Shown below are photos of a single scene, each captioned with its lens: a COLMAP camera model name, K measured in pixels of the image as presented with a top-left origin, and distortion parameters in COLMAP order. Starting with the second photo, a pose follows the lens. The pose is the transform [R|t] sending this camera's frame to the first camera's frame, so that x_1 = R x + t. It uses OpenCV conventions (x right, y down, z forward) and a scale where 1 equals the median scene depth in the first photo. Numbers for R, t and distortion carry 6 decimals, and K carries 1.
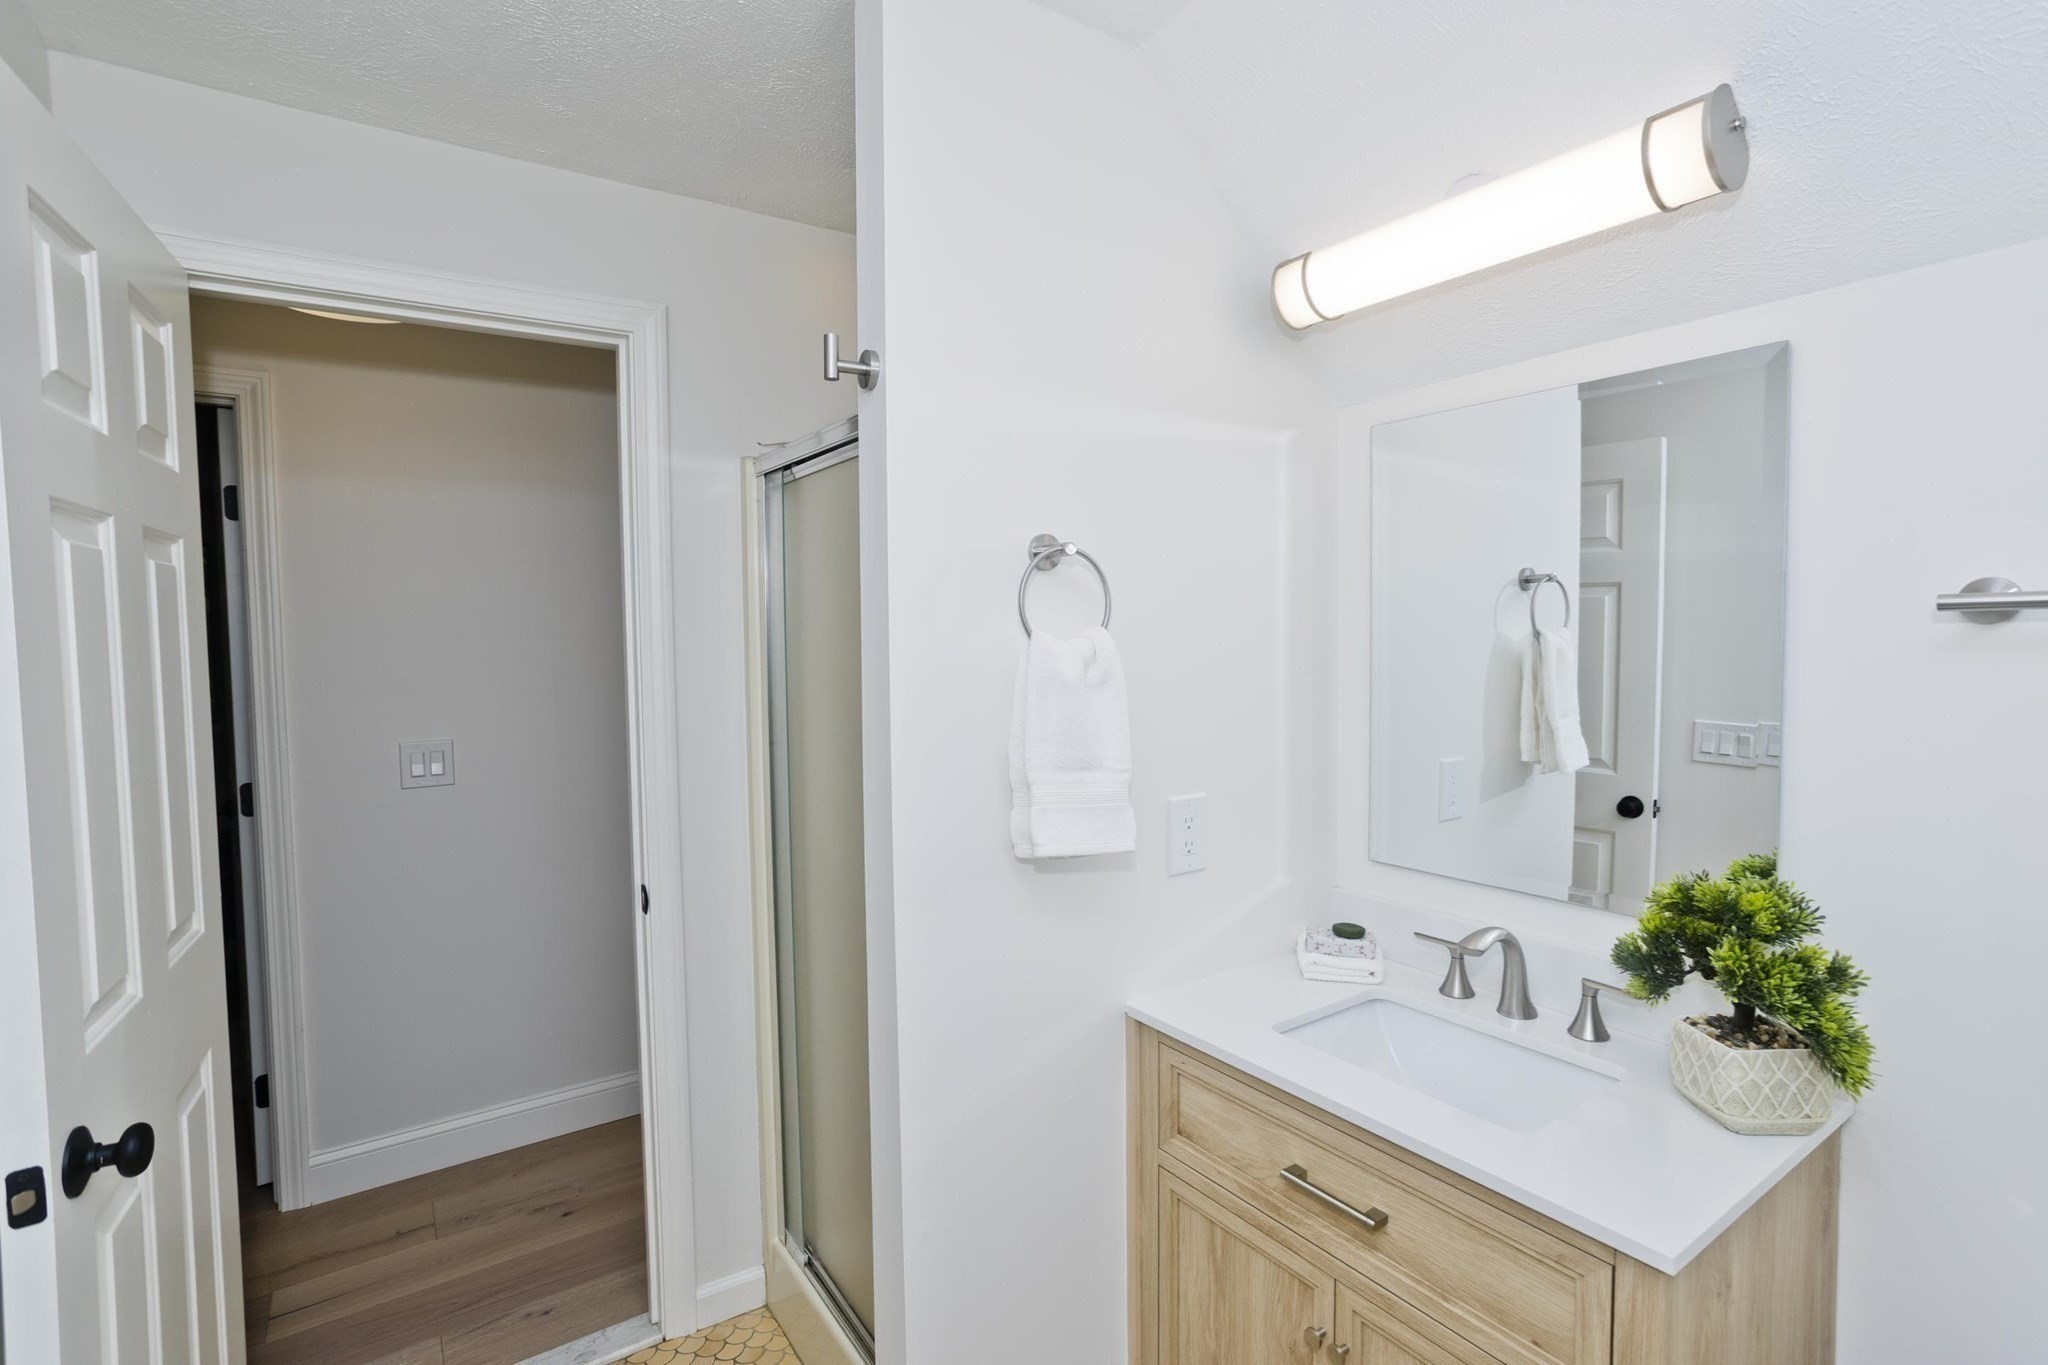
lens RADIAL K [[972.0, 0, 1026.9], [0, 972.0, 686.0], [0, 0, 1]] dist [-0.000398, 0.000029]
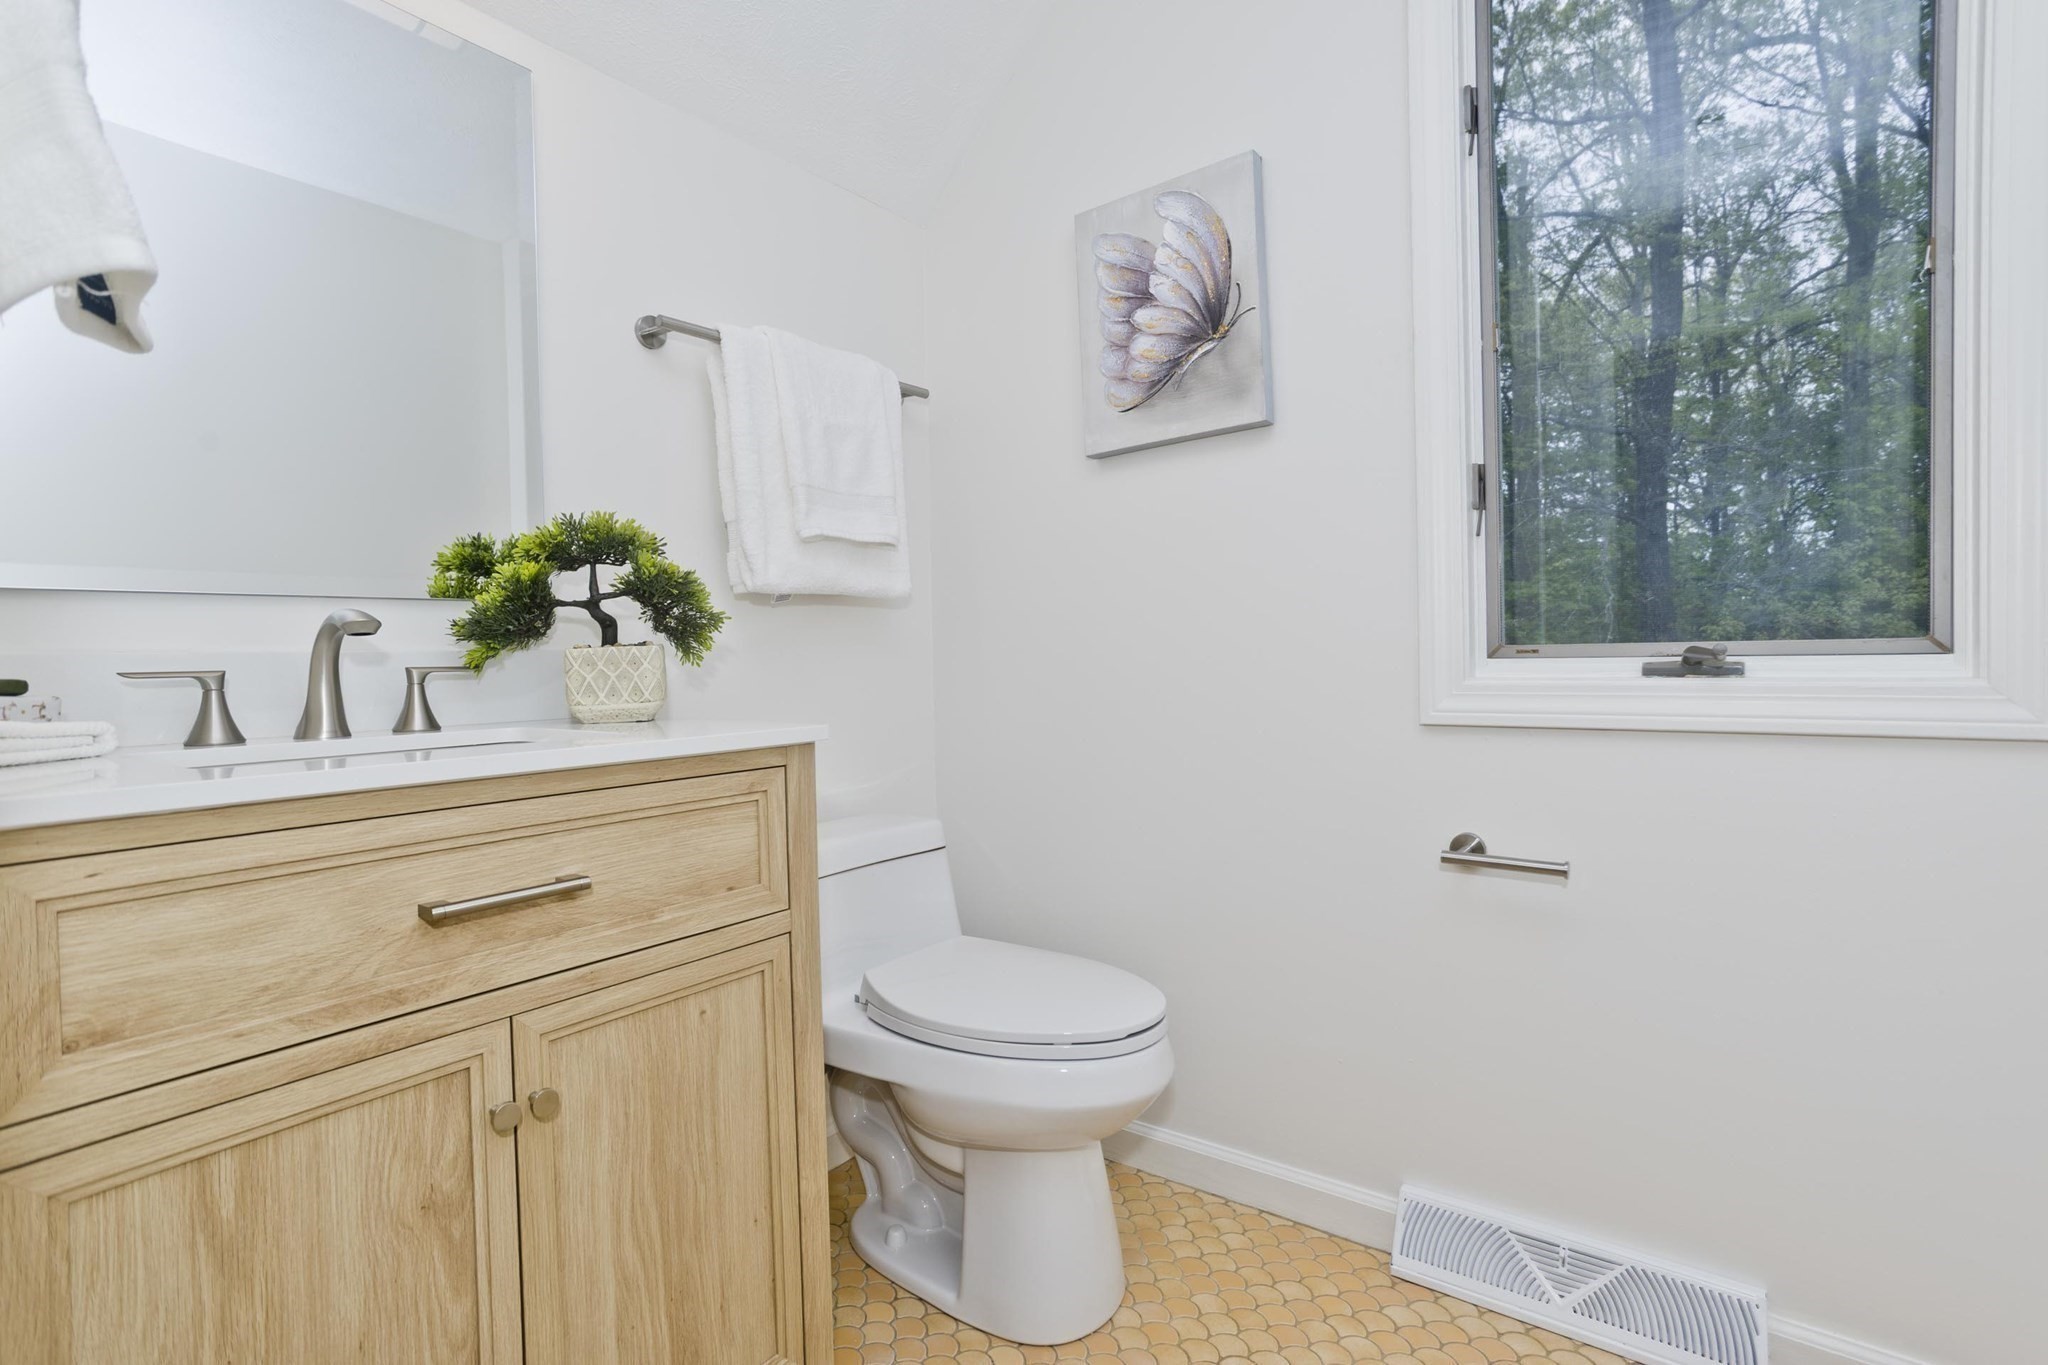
lens RADIAL K [[972.0, 0, 1020.3], [0, 972.0, 675.5], [0, 0, 1]] dist [-0.000398, 0.000029]
pose [[-0.344760, 0.016162, 0.938552, -0.440563], [0.077627, 0.996918, 0.011348, 0.346027], [-0.935475, 0.076769, -0.344953, 0.795269]]
